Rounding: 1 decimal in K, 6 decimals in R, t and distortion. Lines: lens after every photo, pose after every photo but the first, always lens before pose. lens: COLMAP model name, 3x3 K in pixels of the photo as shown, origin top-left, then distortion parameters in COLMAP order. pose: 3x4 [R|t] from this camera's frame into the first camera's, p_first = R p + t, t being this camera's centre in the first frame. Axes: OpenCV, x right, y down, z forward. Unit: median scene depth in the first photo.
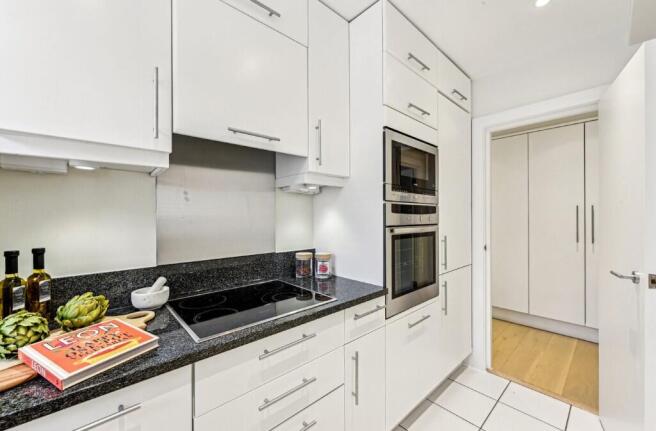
lens RADIAL K [[258.0, 0, 328.0], [0, 258.0, 215.5], [0, 0, 1]] dist [0.000405, 0.000081]
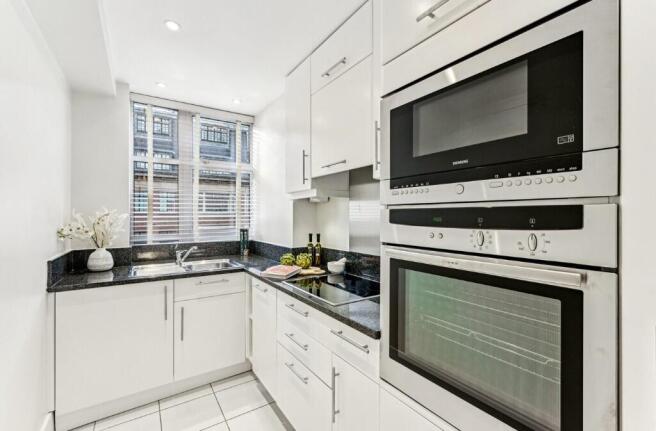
lens RADIAL K [[283.2, 0, 328.0], [0, 283.2, 215.5], [0, 0, 1]] dist [0.000143, -0.000022]
pose [[-0.146536, -0.000678, -0.989205, 1.233203], [-0.006824, 0.999977, 0.000326, -0.037559], [0.989182, 0.006798, -0.146538, 1.213510]]
